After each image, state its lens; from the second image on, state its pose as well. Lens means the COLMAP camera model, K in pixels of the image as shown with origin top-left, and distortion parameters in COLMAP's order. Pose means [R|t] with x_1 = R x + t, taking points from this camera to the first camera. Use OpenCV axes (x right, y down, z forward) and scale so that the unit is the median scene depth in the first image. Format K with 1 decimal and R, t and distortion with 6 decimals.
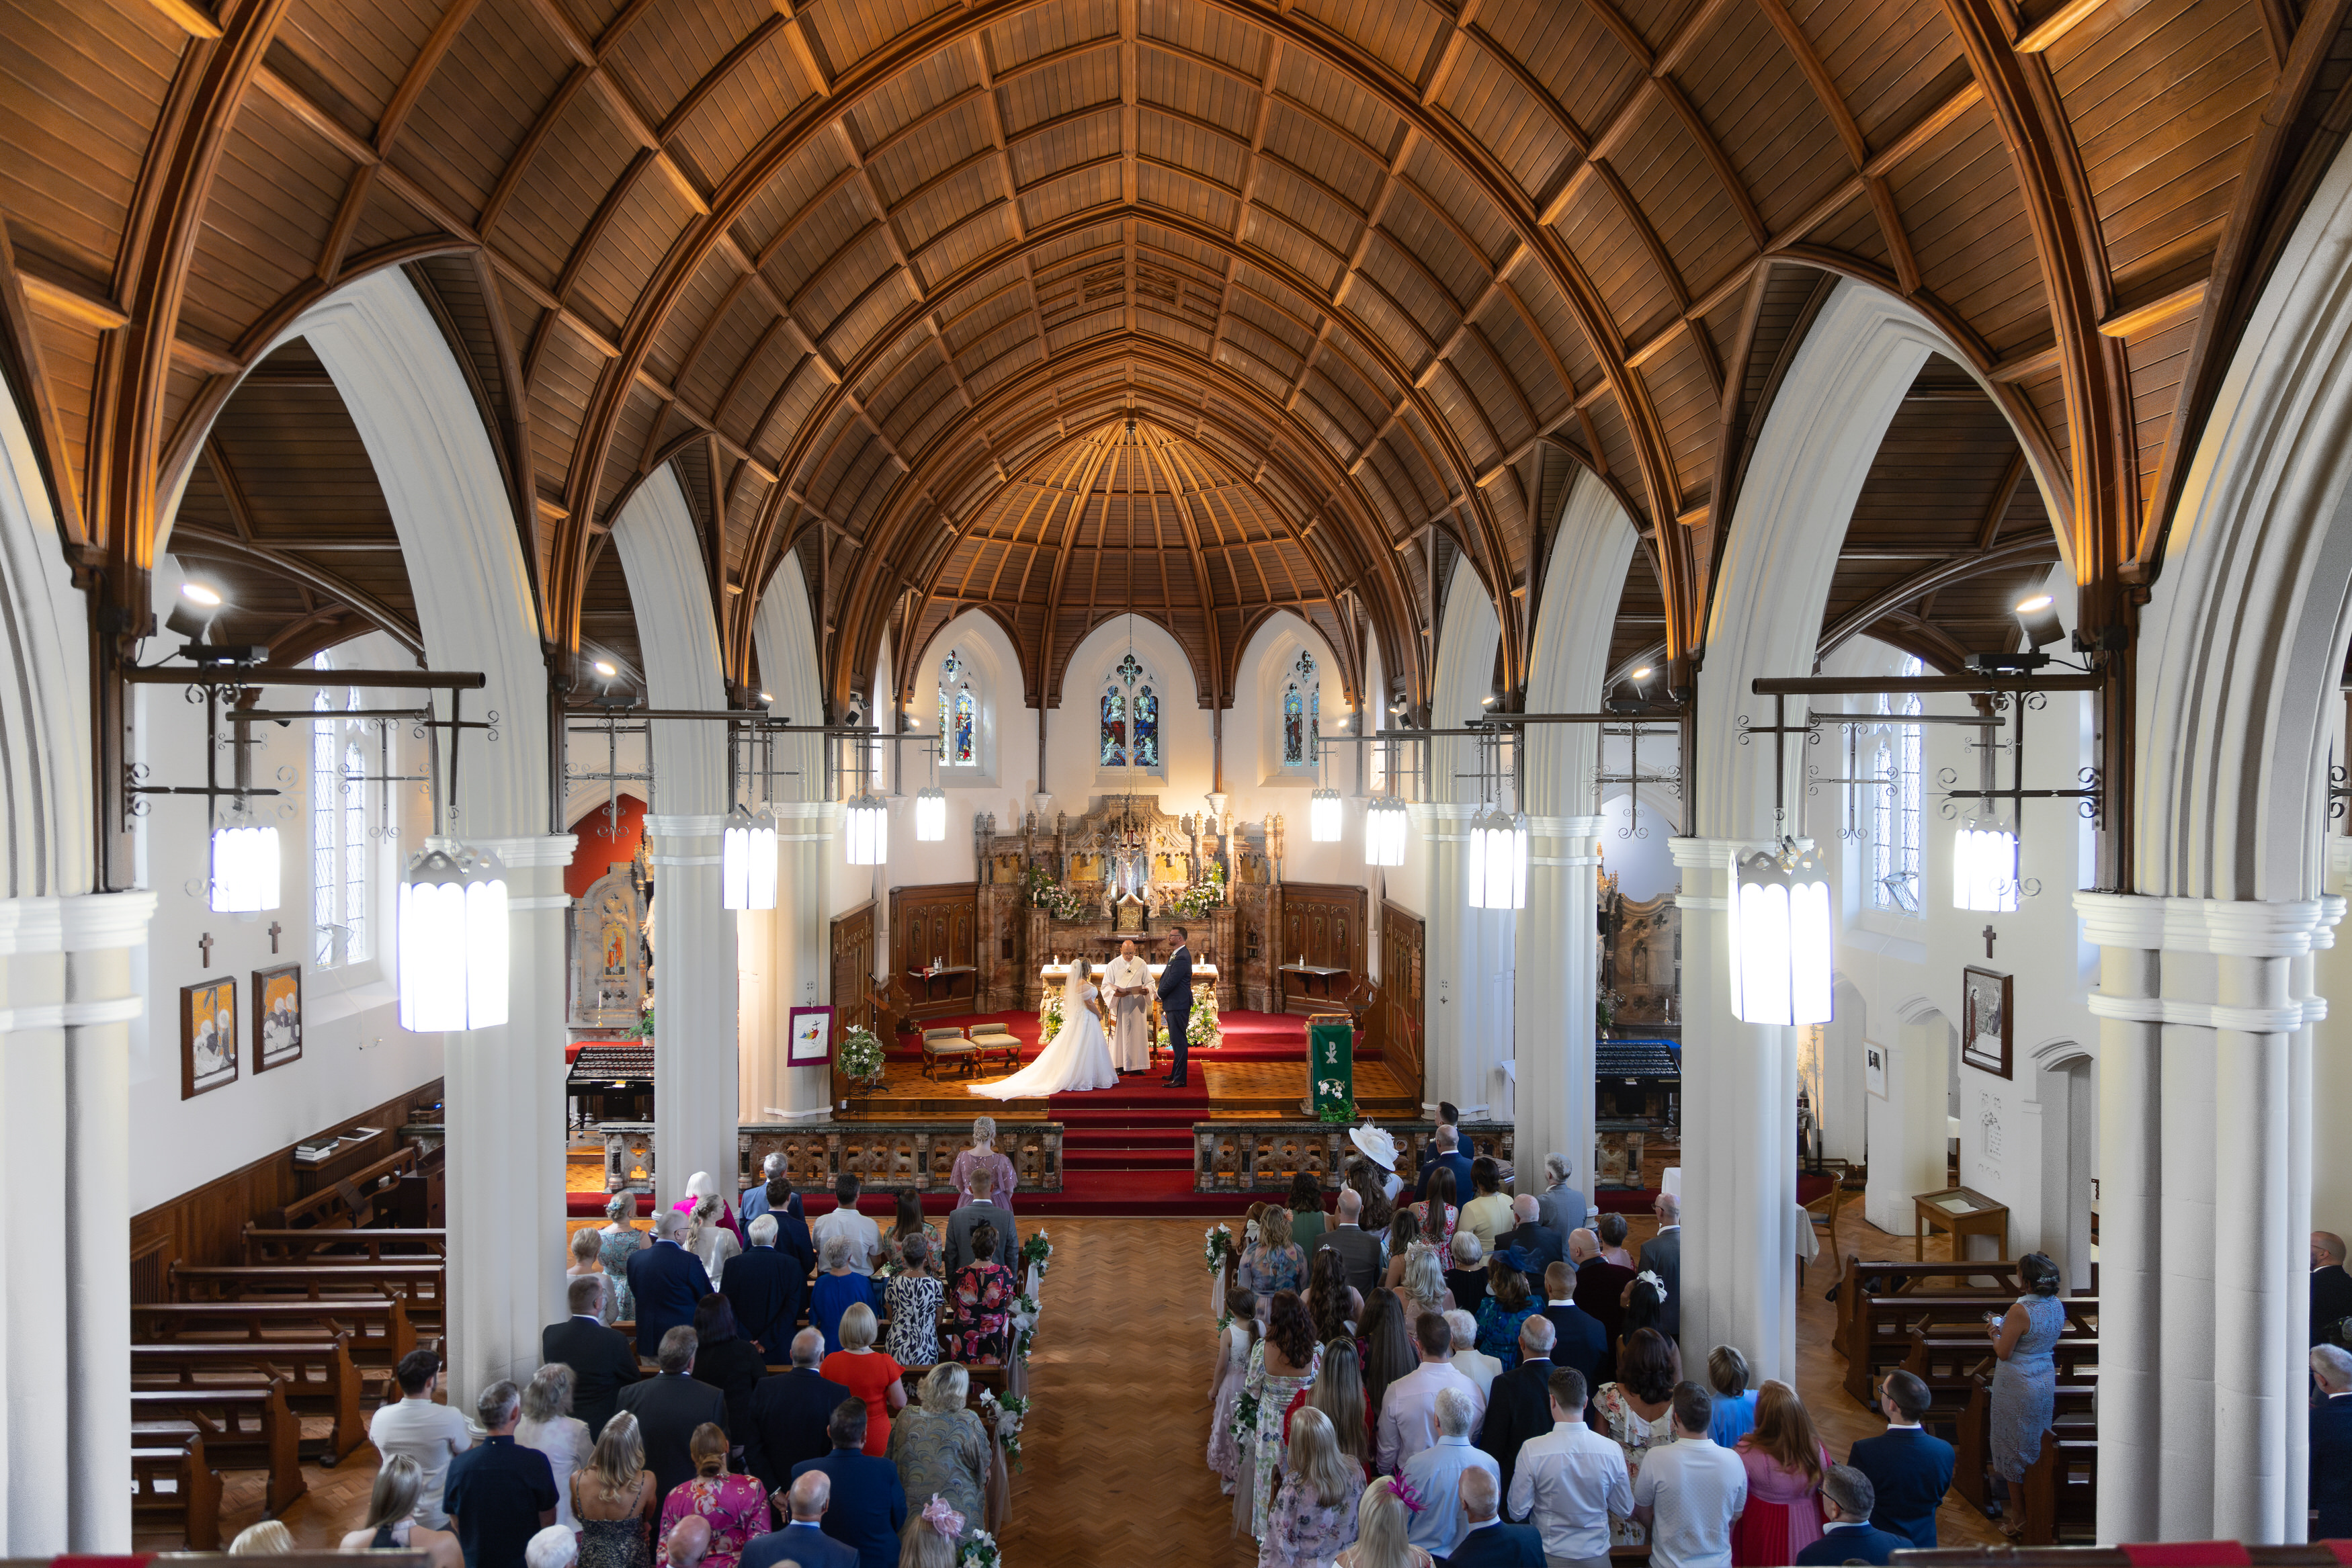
lens RADIAL K [[1680.3, 0, 1176.0], [0, 1680.3, 784.0], [0, 0, 1]] dist [0.053752, 0.000181]
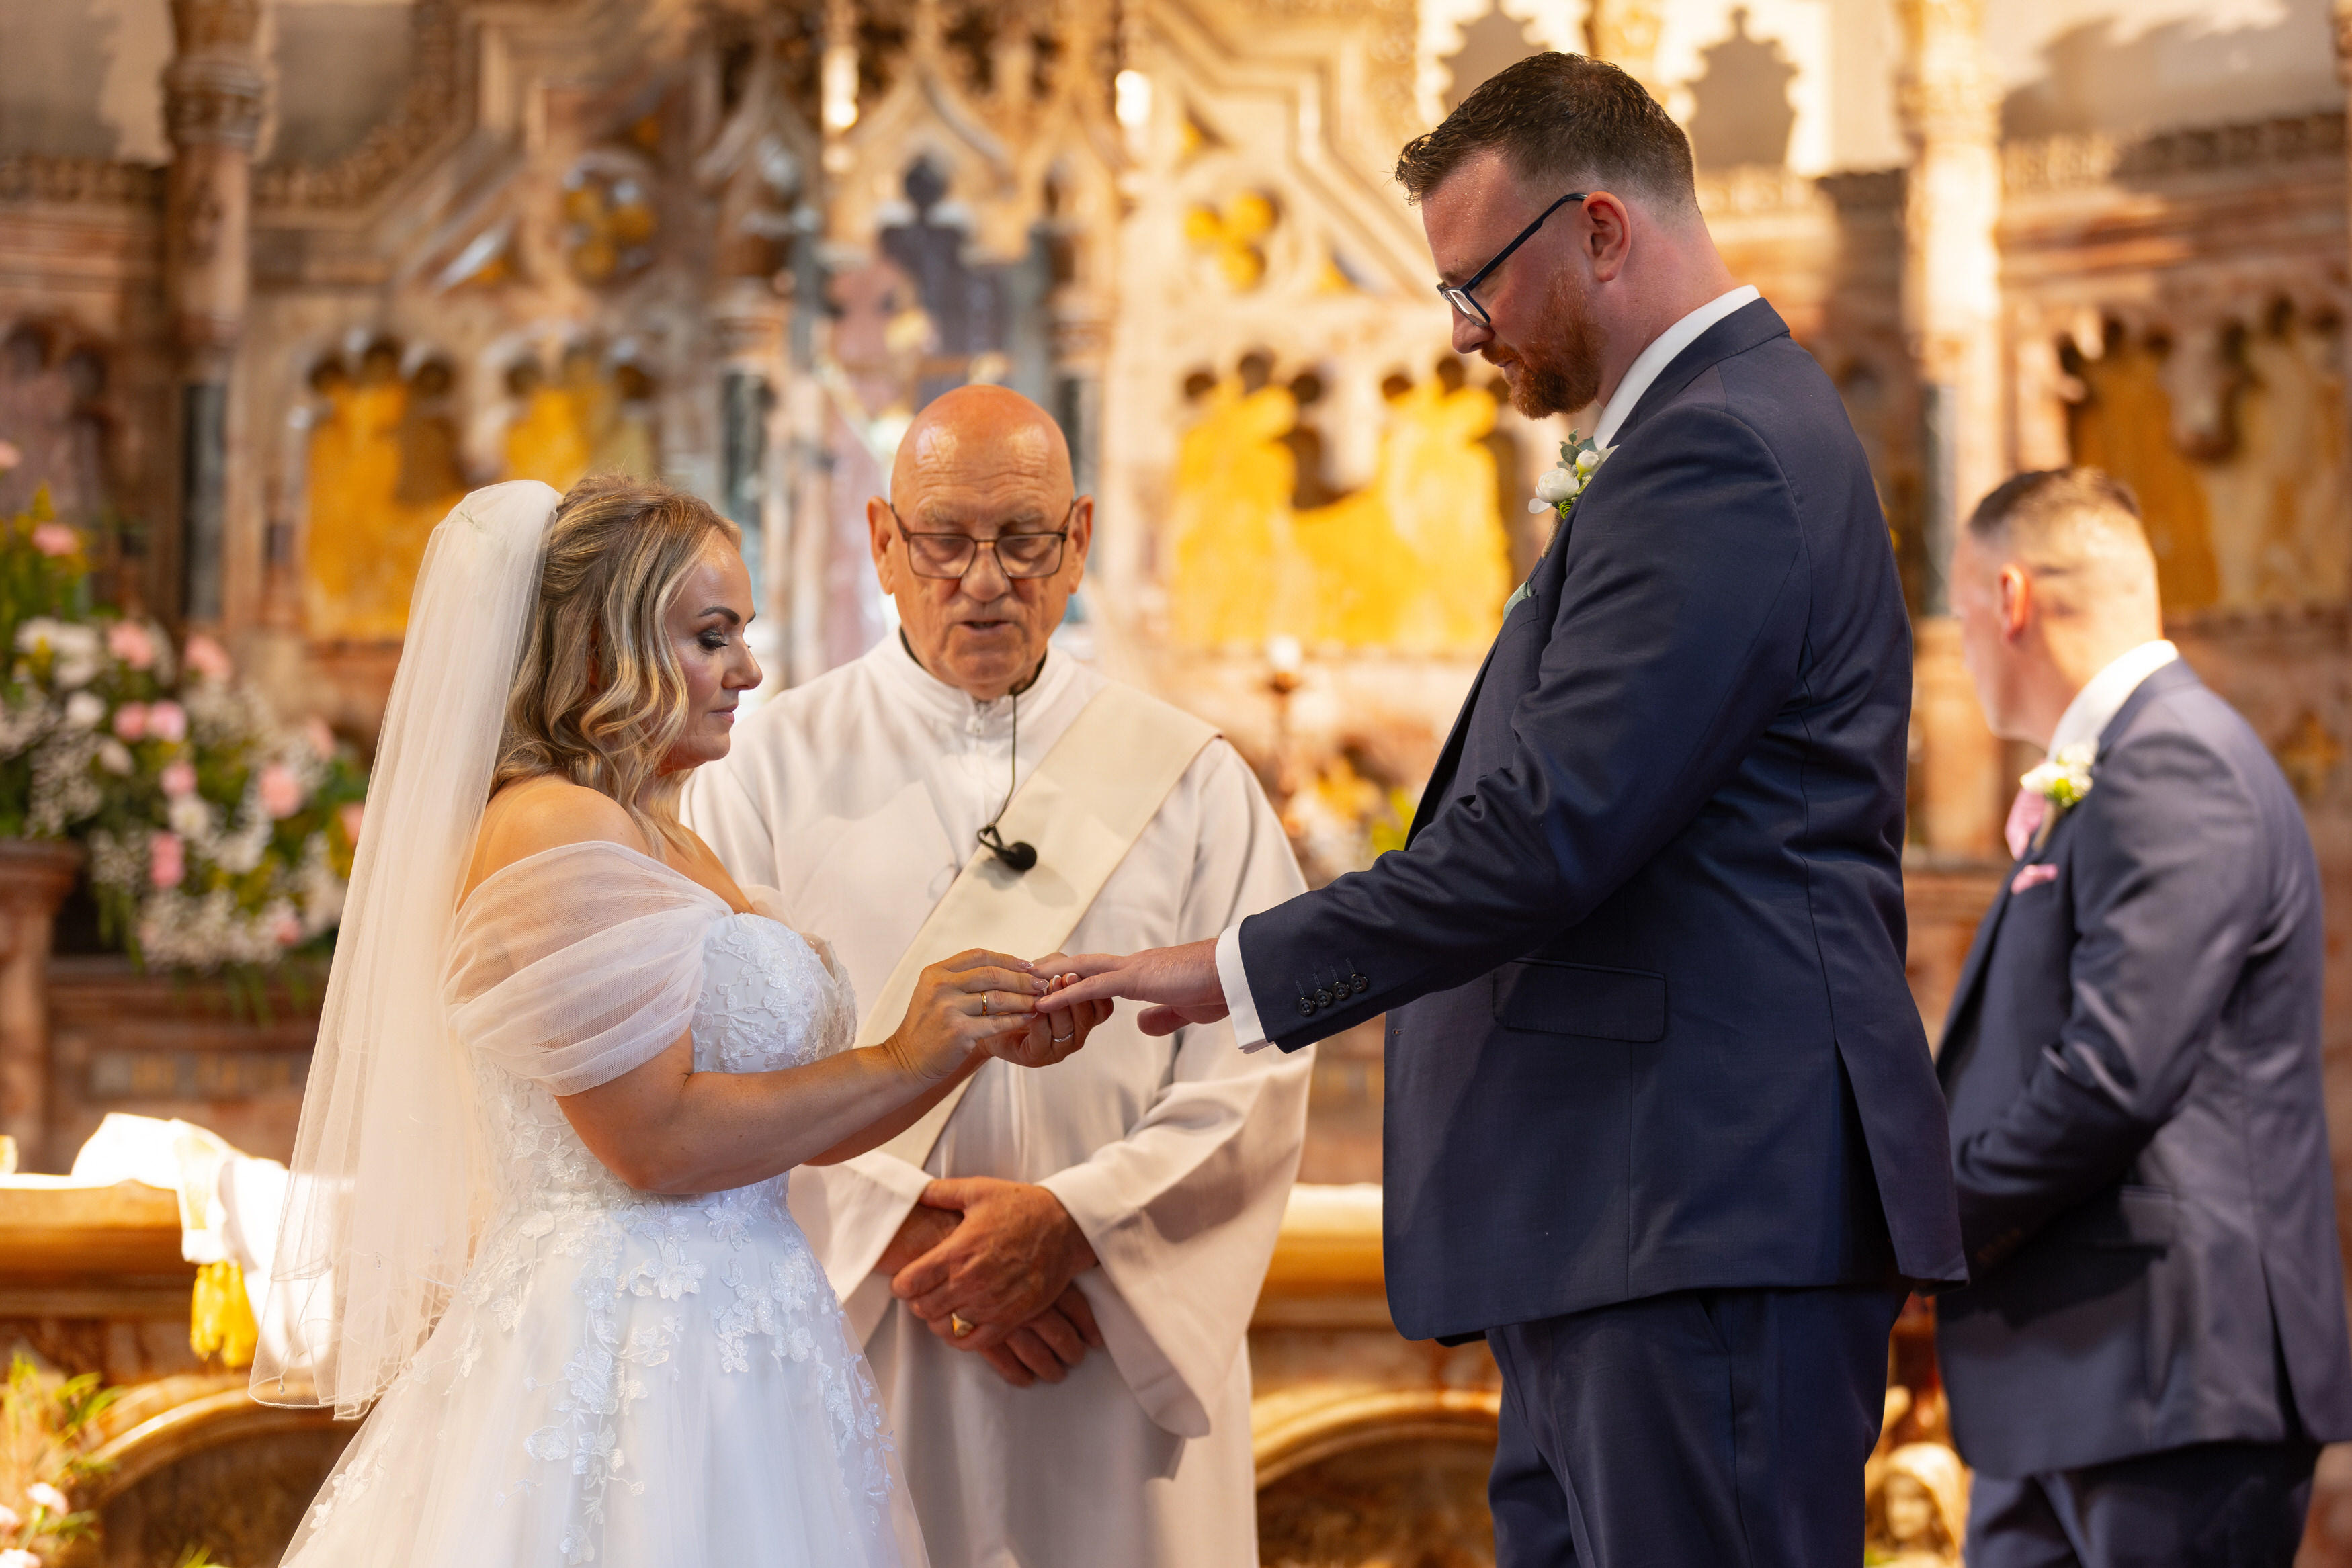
lens RADIAL K [[7719.0, 0, 1357.4], [0, 7719.0, 903.5], [0, 0, 1]] dist [-0.177386, 0.133486]
pose [[0.999700, 0.004983, 0.023990, -0.012411], [-0.002467, 0.994595, -0.103804, 0.118804], [-0.024377, 0.103713, 0.994308, 0.563515]]
